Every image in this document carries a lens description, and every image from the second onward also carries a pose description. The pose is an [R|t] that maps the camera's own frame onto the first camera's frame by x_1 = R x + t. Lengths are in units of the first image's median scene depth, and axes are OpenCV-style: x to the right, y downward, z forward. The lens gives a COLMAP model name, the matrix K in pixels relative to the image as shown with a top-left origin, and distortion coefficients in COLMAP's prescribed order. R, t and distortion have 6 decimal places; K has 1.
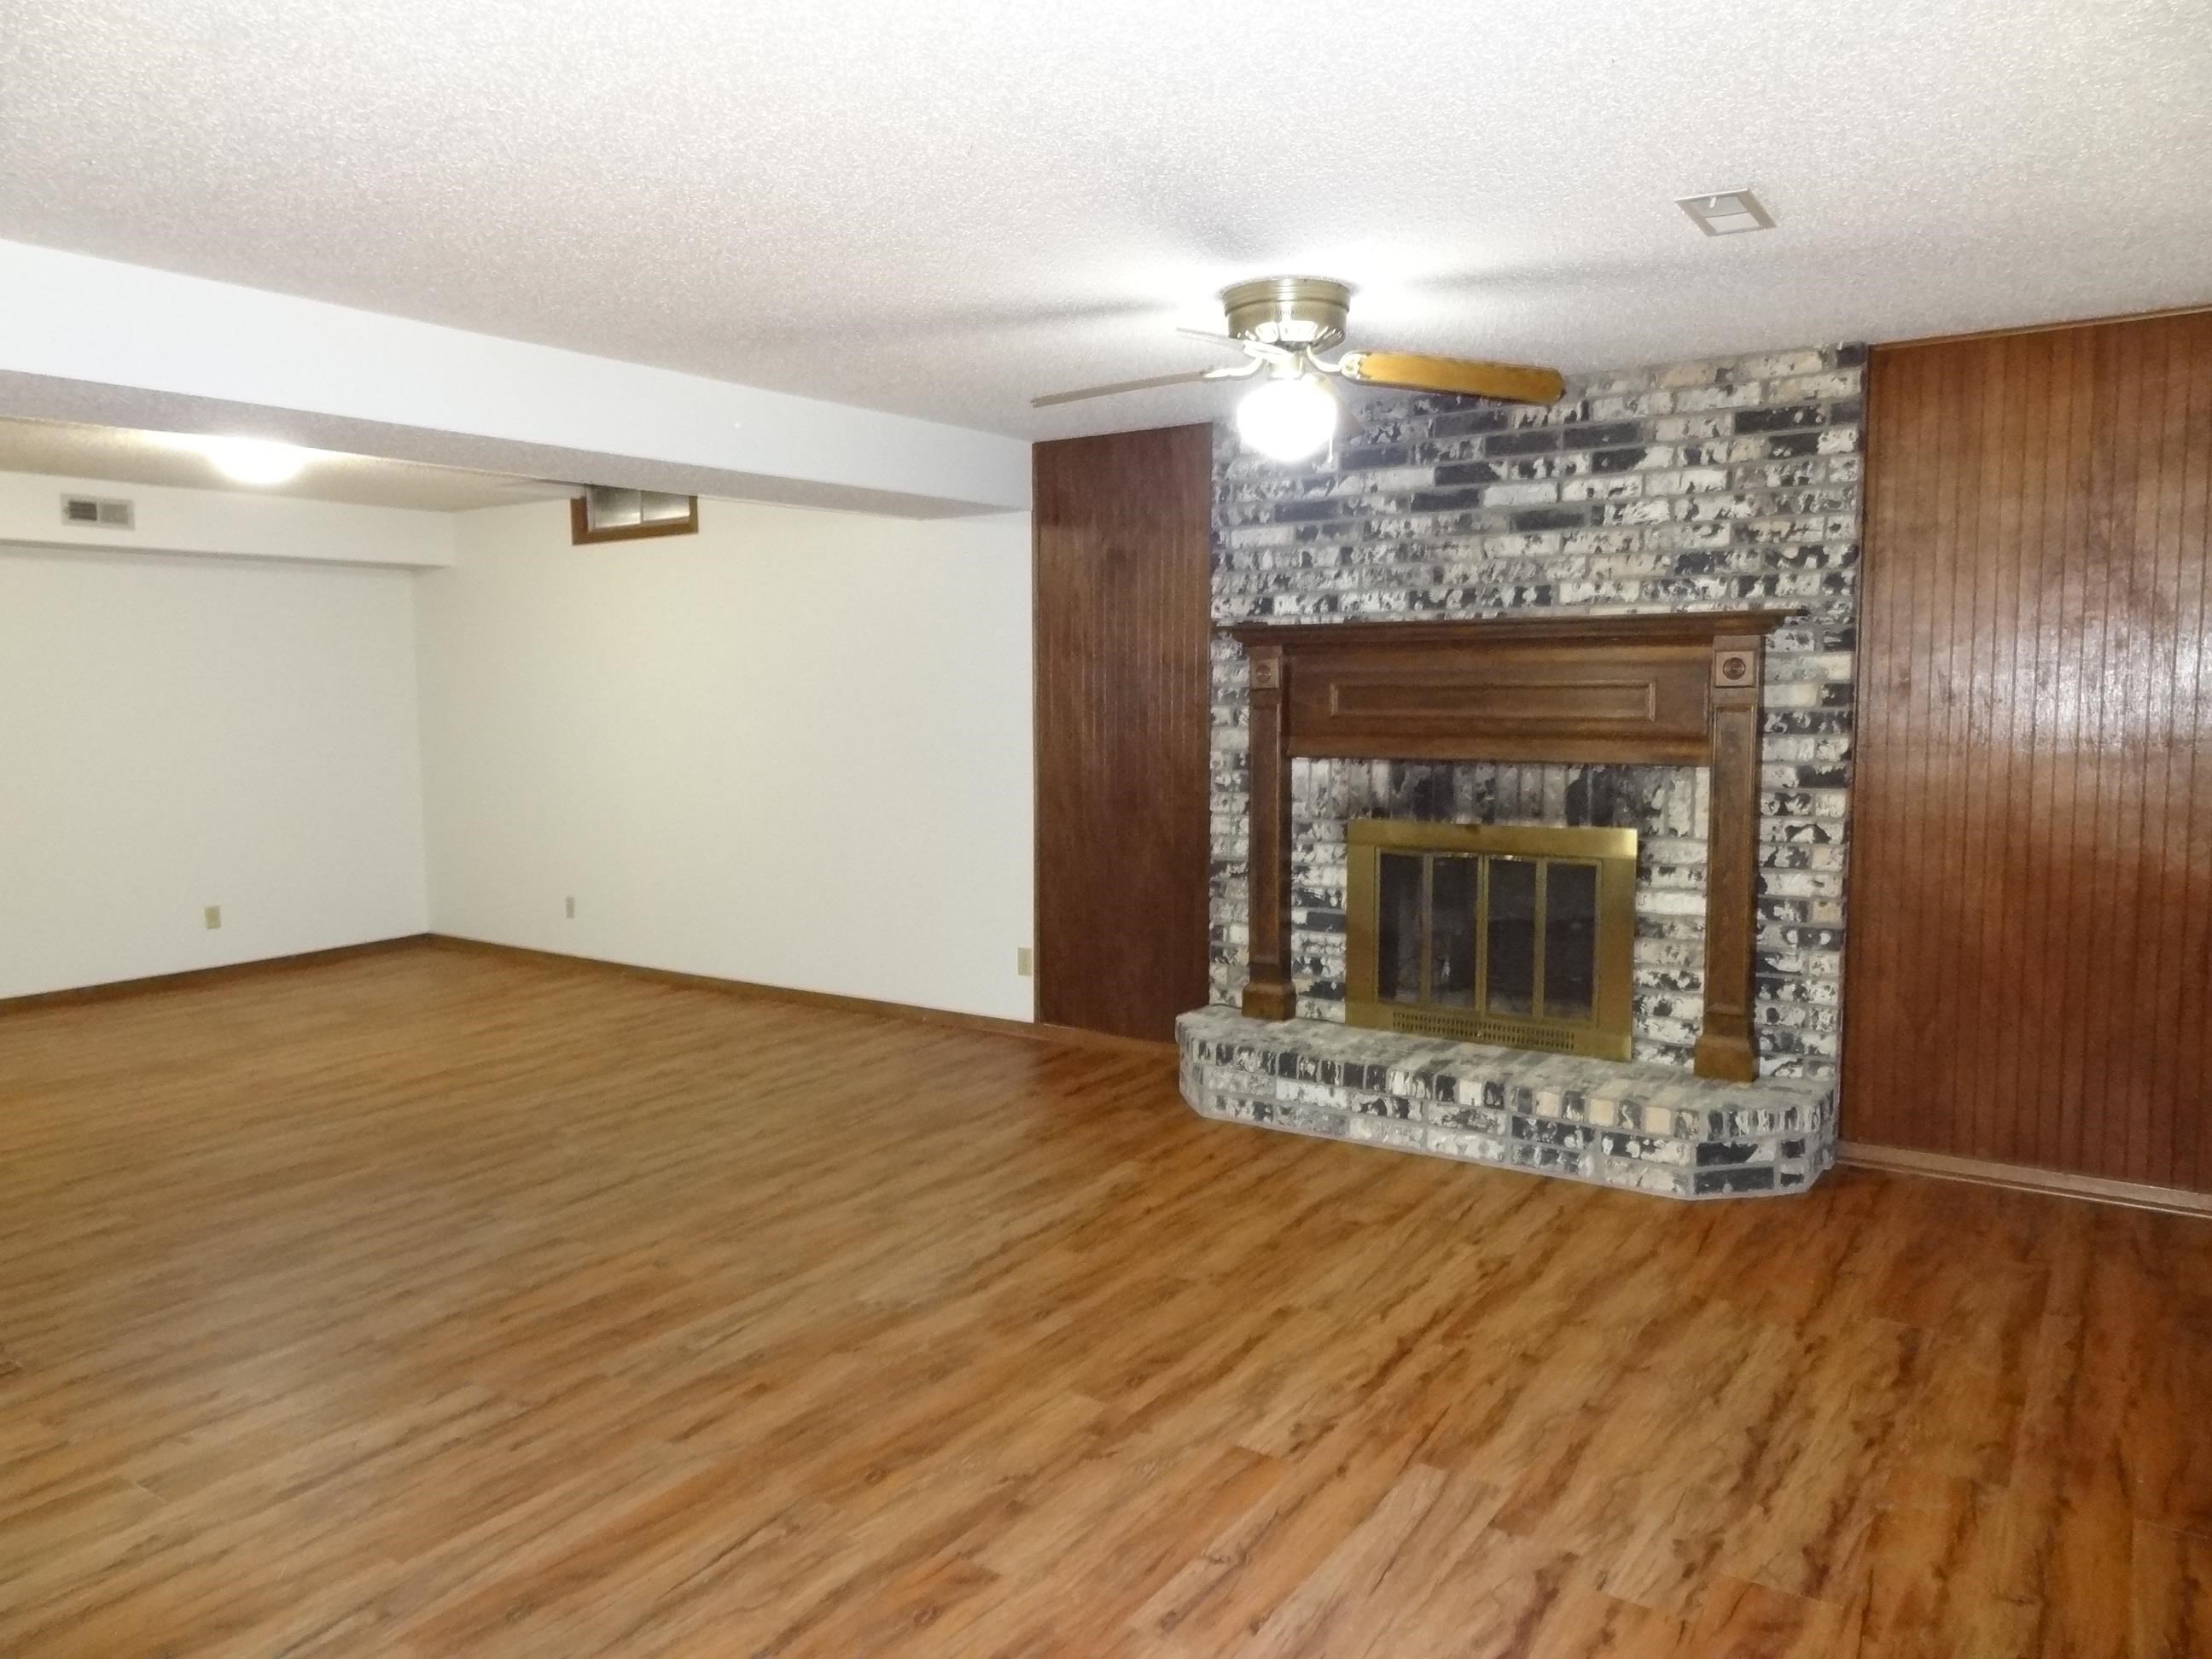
lens RADIAL K [[1547.1, 0, 1109.8], [0, 1547.1, 826.5], [0, 0, 1]] dist [0.000893, 0.008910]
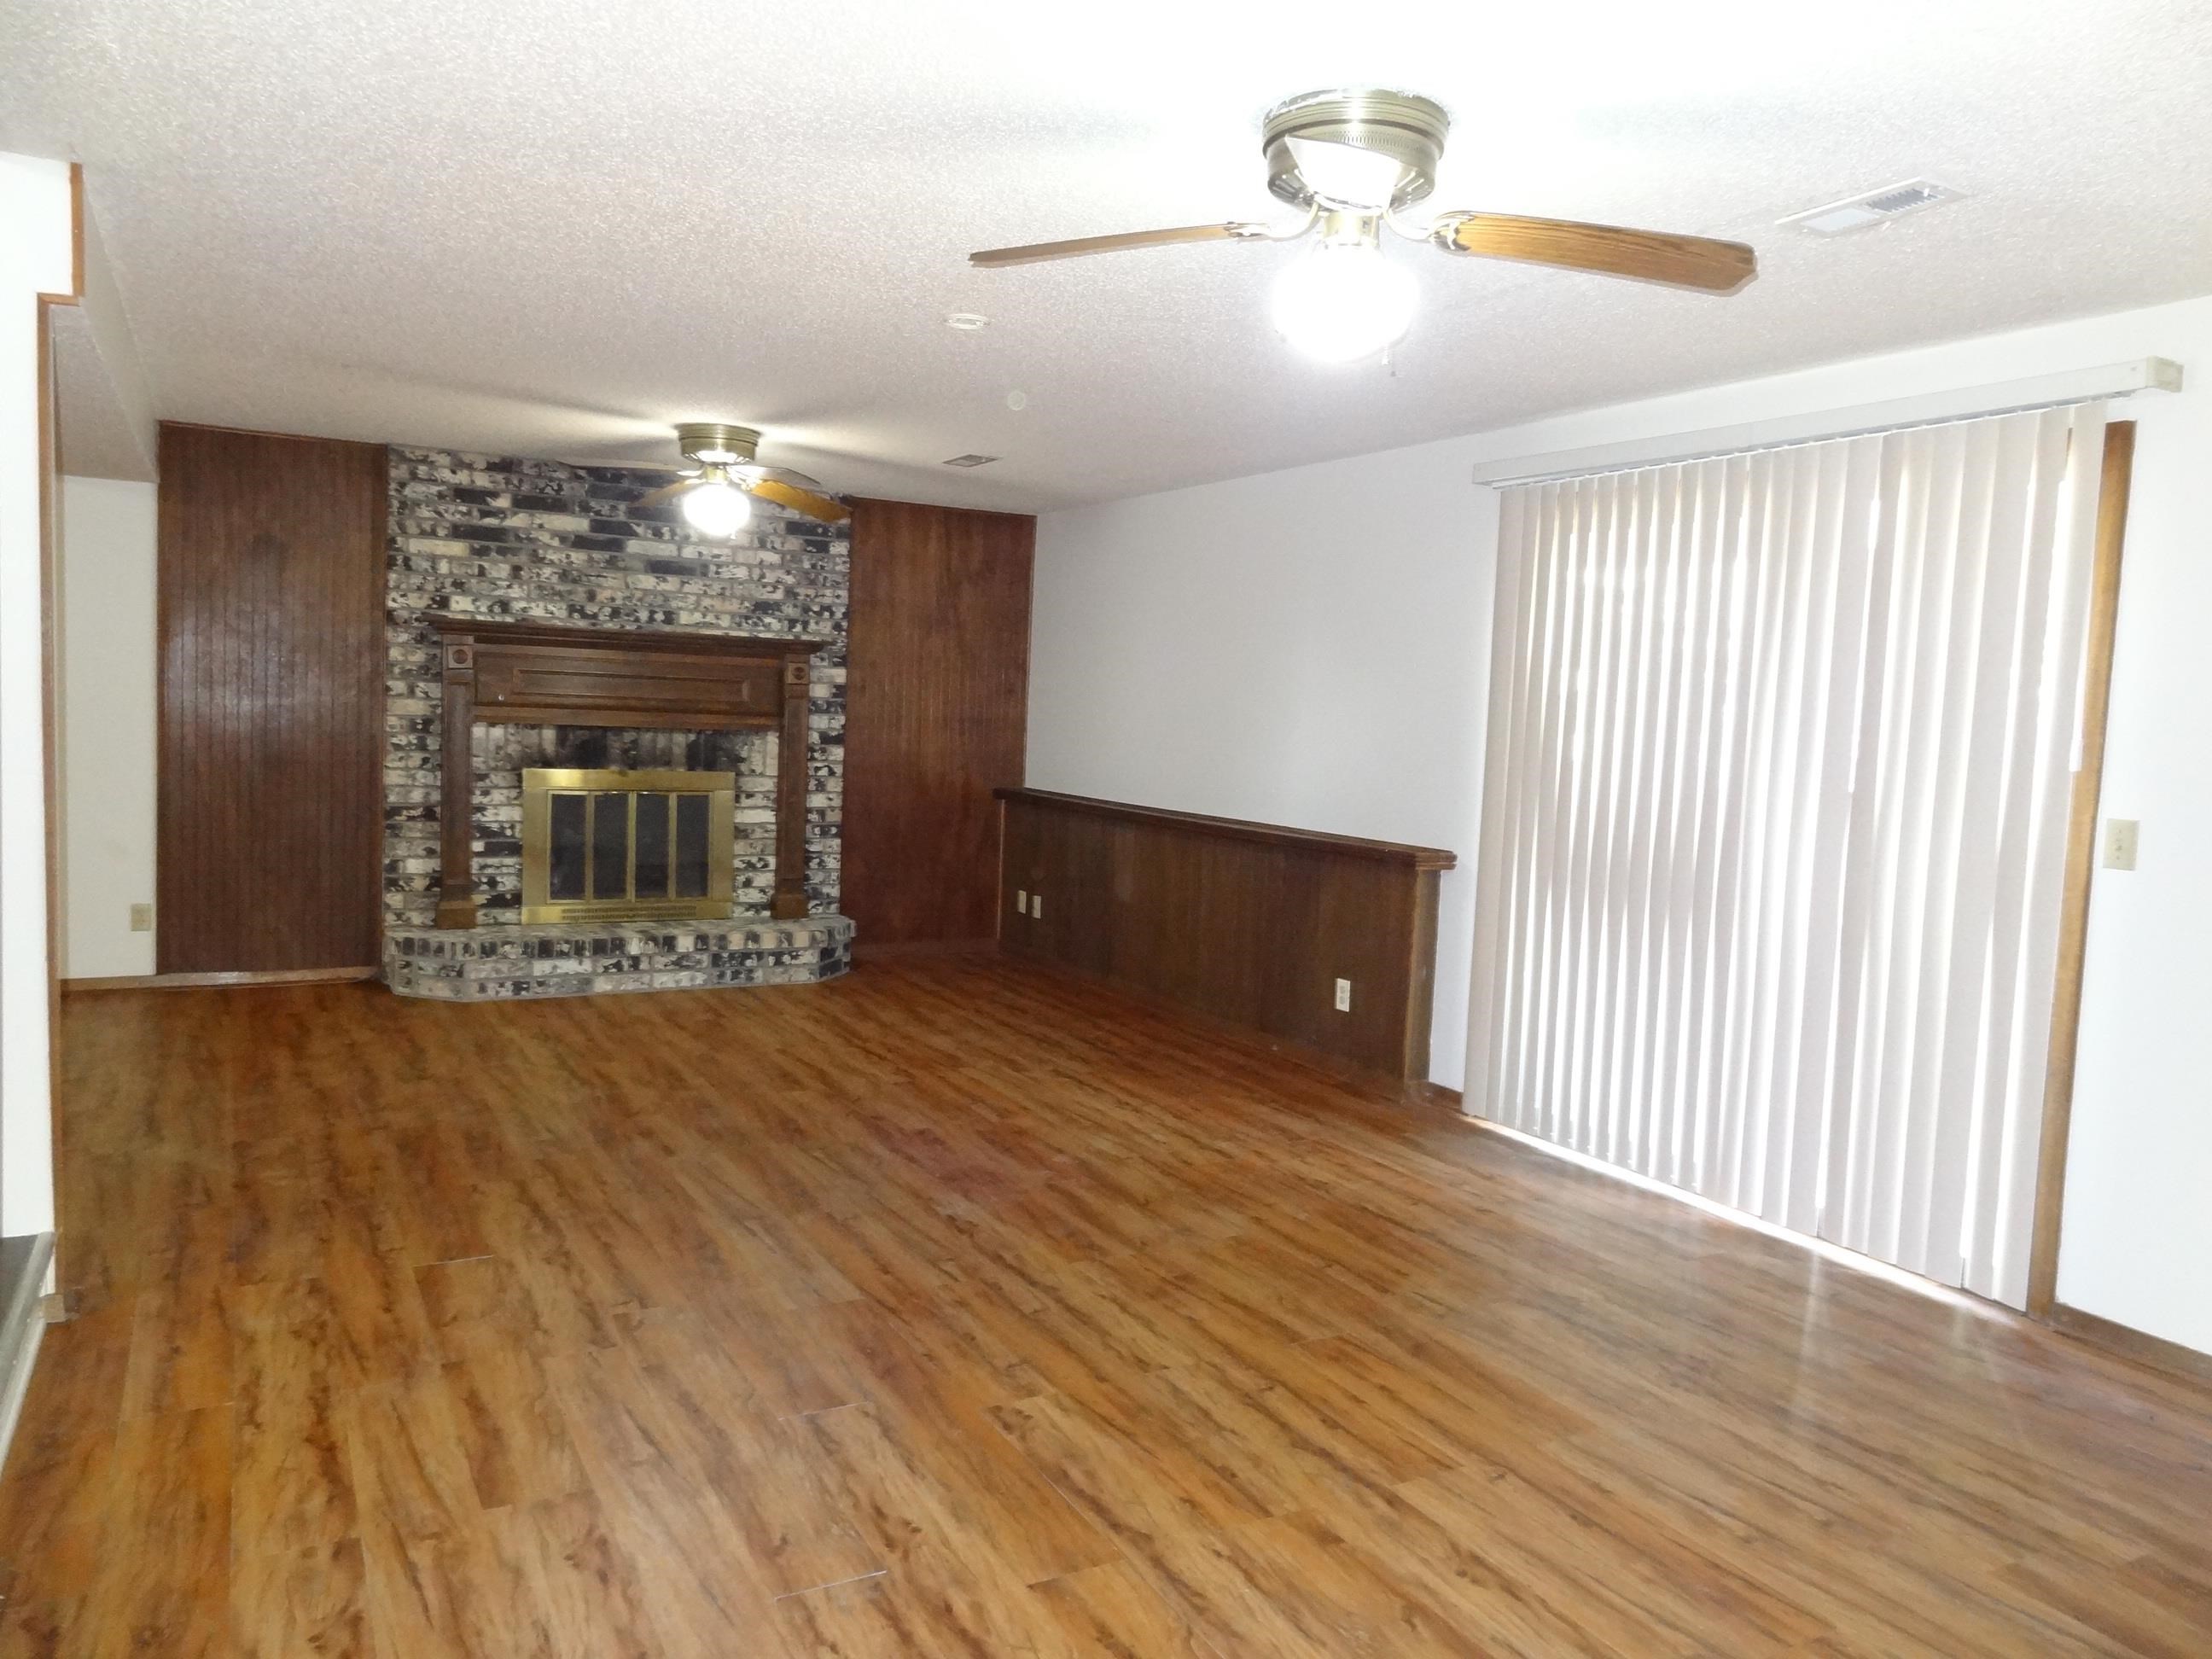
lens RADIAL K [[1547.1, 0, 1109.8], [0, 1547.1, 826.5], [0, 0, 1]] dist [0.000893, 0.008910]
pose [[0.442057, -0.044406, 0.895887, -0.971217], [0.035187, 0.998864, 0.032148, 0.022616], [-0.896297, 0.017313, 0.443117, -0.055617]]
